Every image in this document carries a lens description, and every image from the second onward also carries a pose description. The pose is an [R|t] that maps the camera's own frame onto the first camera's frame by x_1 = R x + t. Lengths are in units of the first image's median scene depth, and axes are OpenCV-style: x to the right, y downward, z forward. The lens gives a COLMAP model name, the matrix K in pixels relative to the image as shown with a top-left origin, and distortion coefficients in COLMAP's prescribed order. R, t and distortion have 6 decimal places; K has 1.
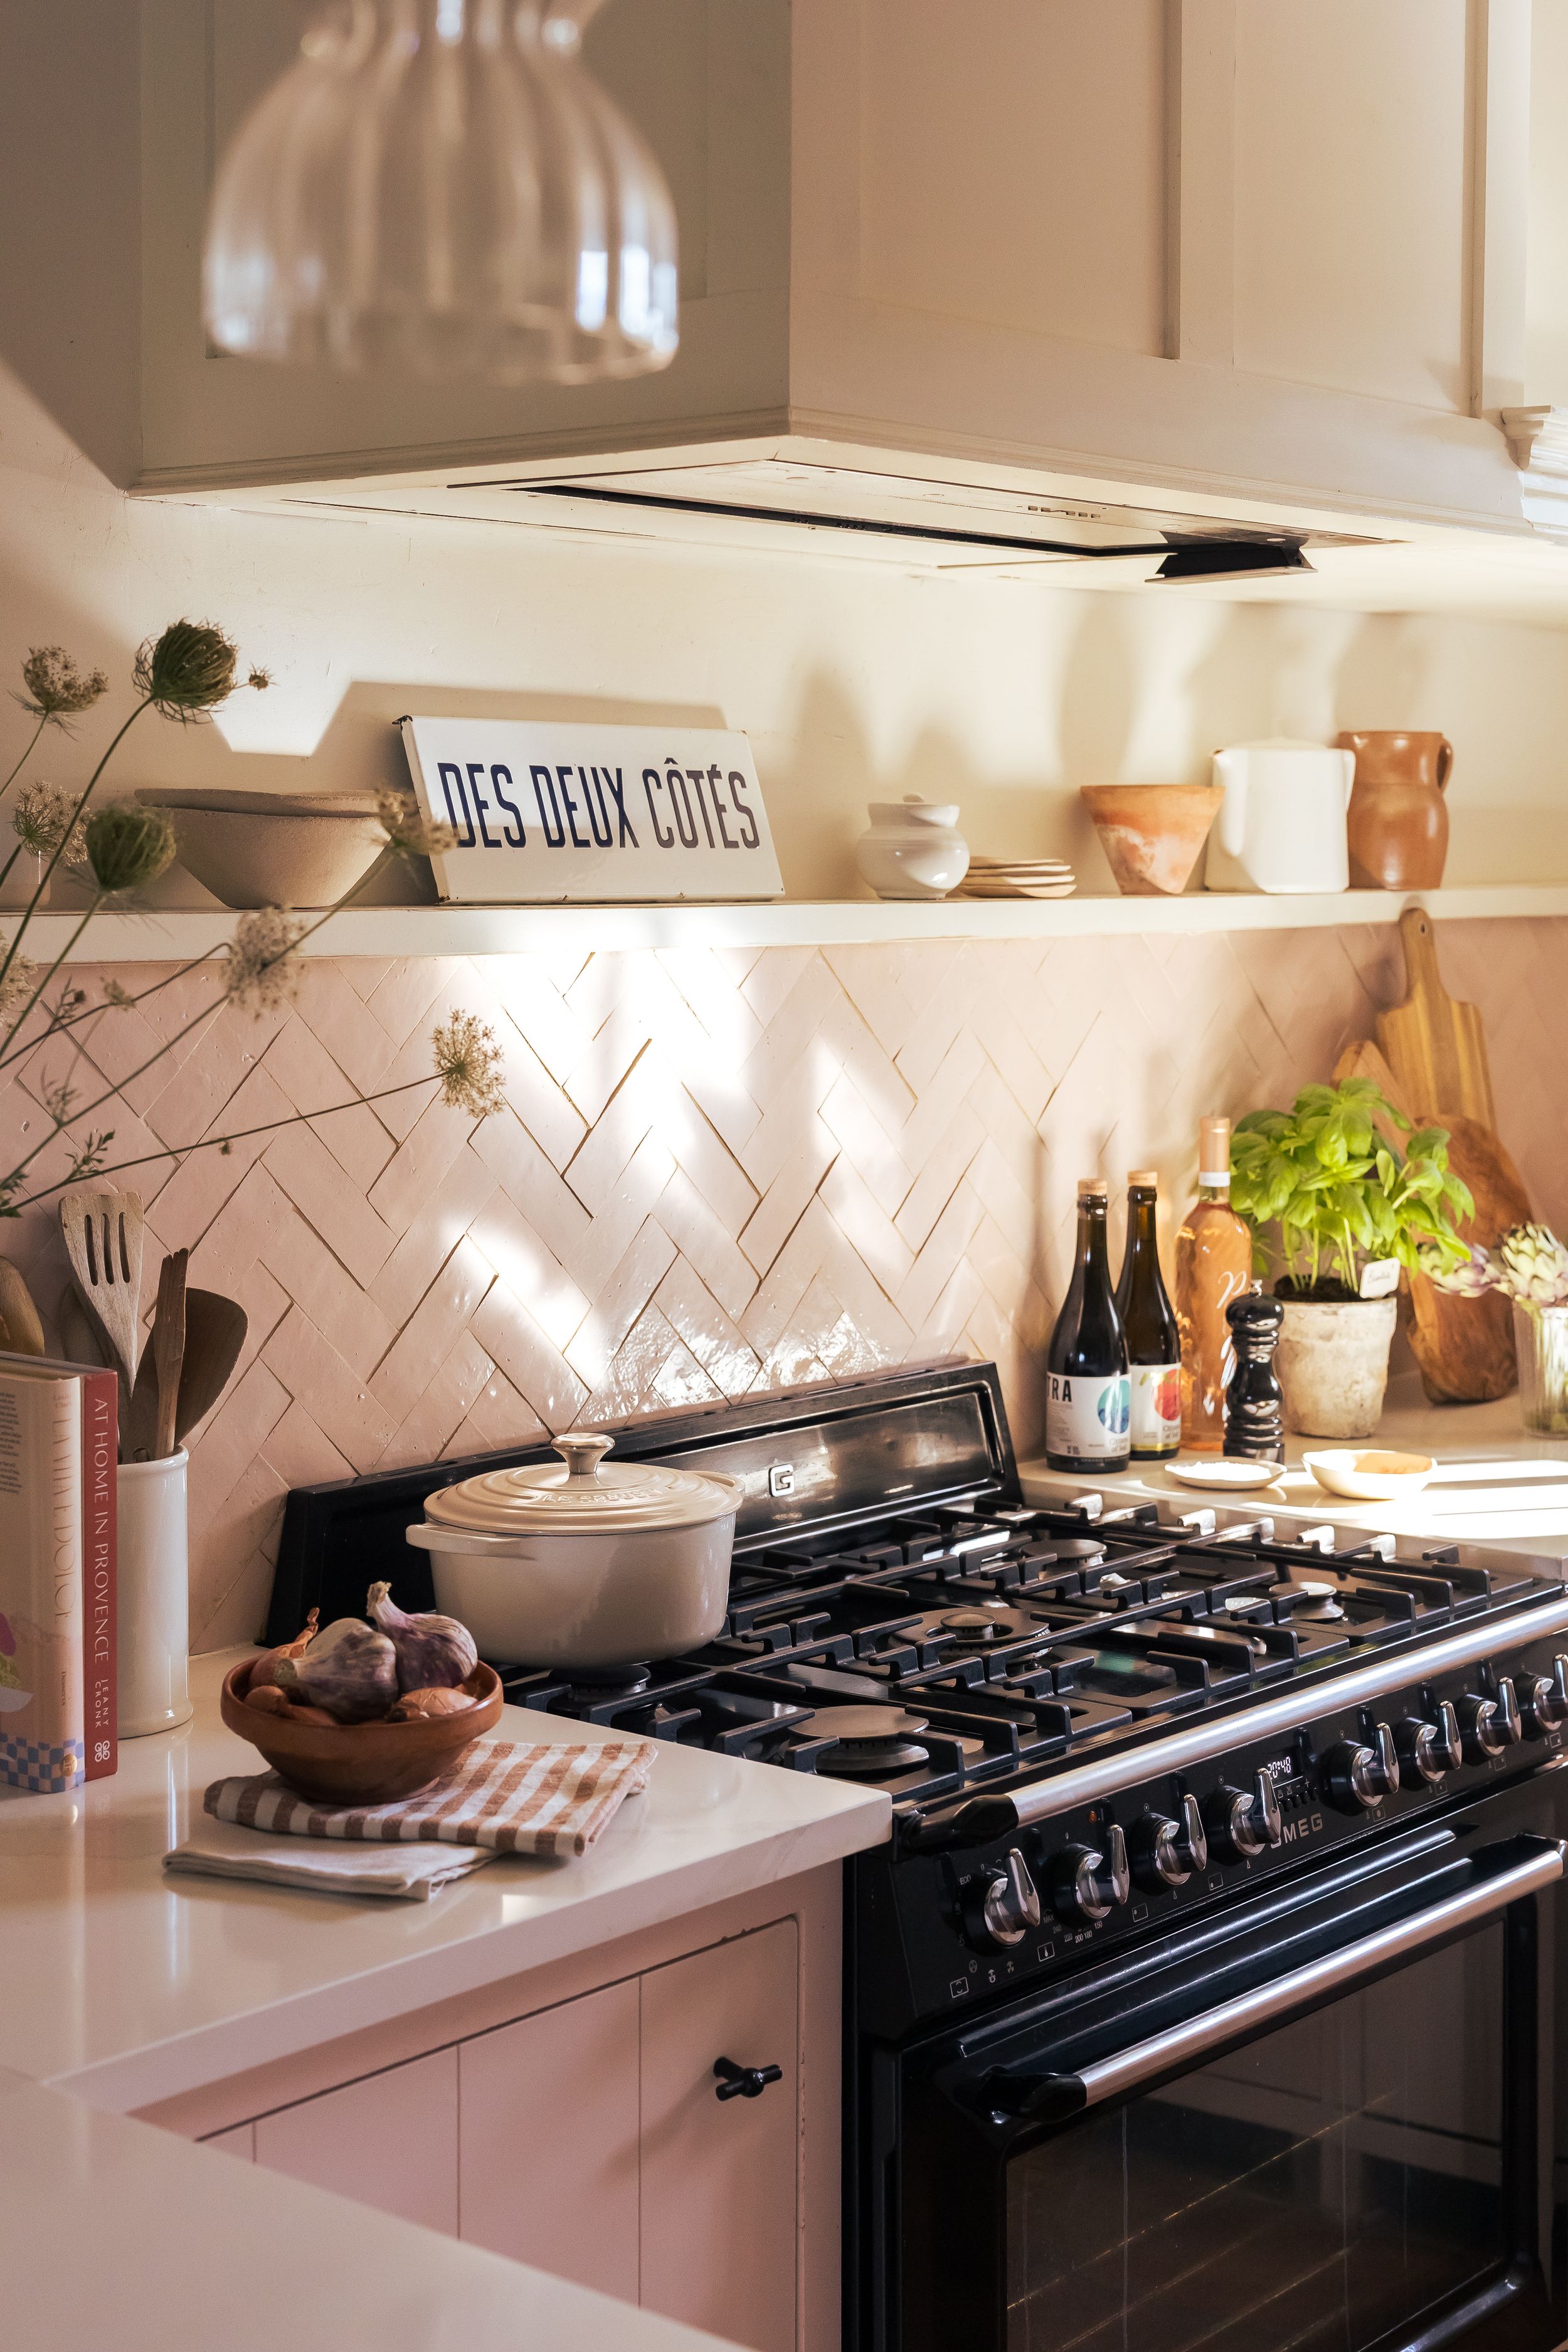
lens RADIAL K [[3510.6, 0, 784.0], [0, 3510.6, 1176.0], [0, 0, 1]] dist [0.102681, -0.092043]
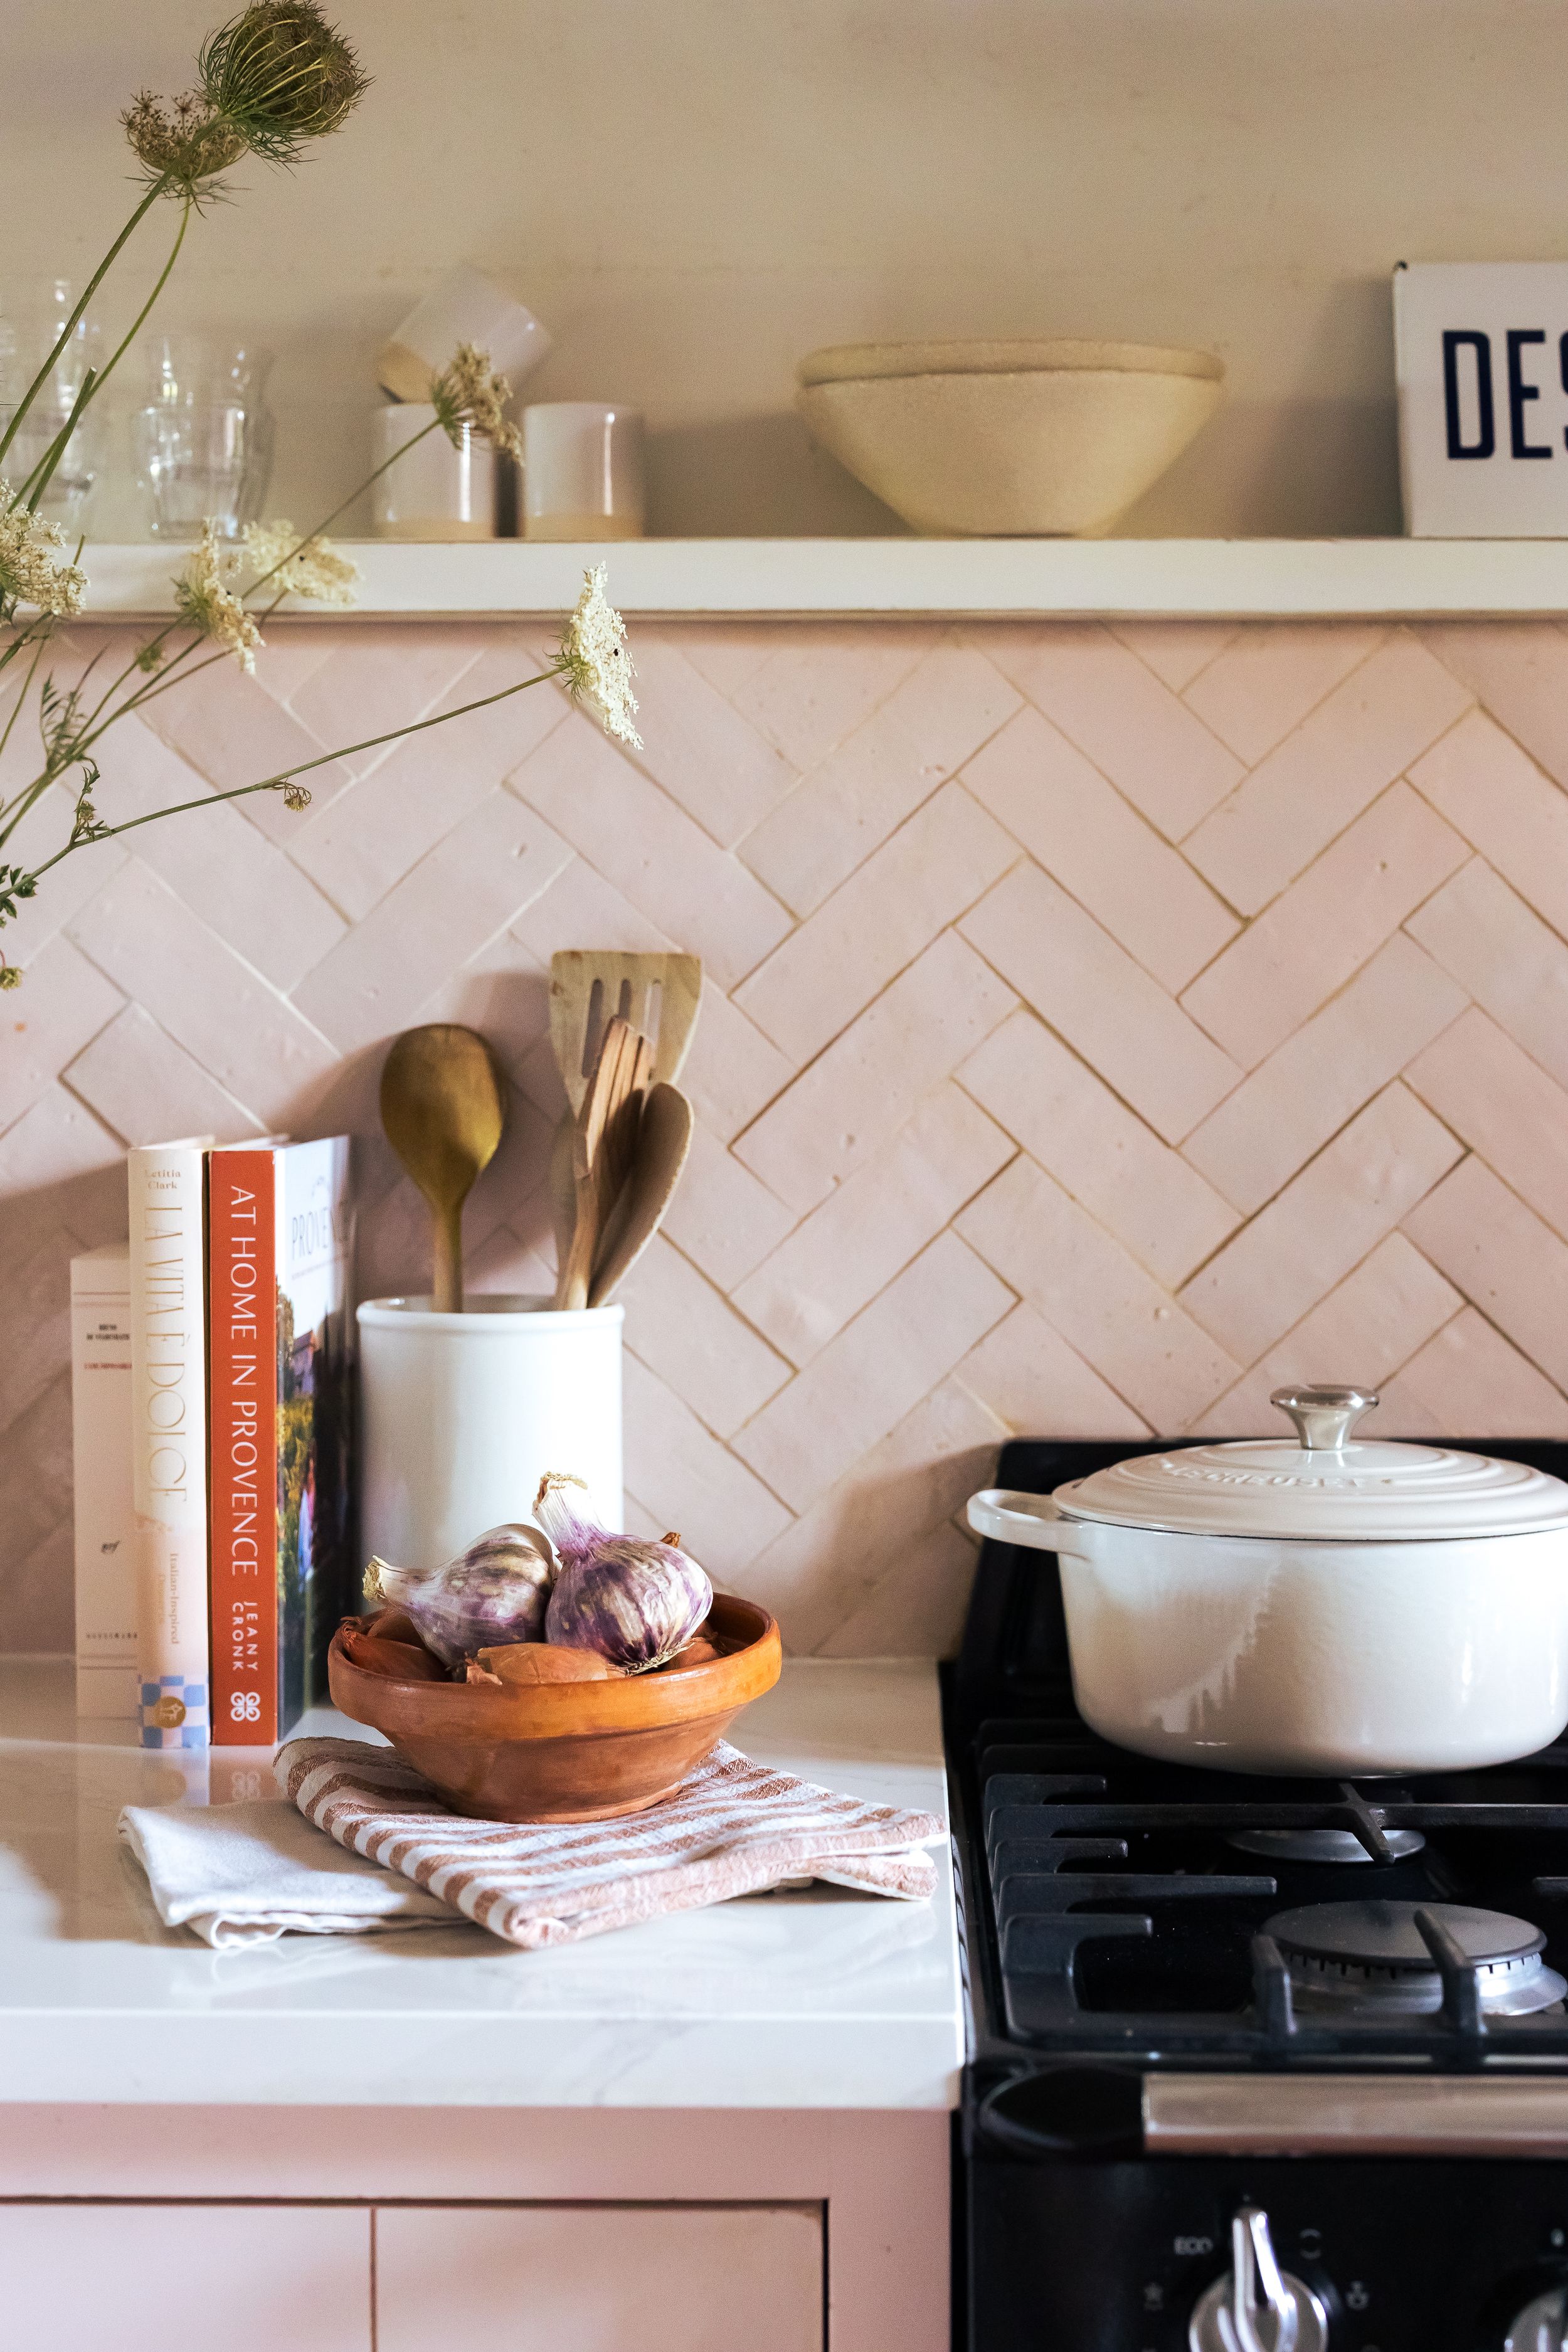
lens RADIAL K [[3510.6, 0, 784.0], [0, 3510.6, 1176.0], [0, 0, 1]] dist [0.102681, -0.092043]
pose [[0.614447, 0.026684, -0.788507, 0.598325], [-0.072508, 0.997108, -0.022759, 0.100266], [0.785619, 0.071157, 0.614605, 0.962124]]
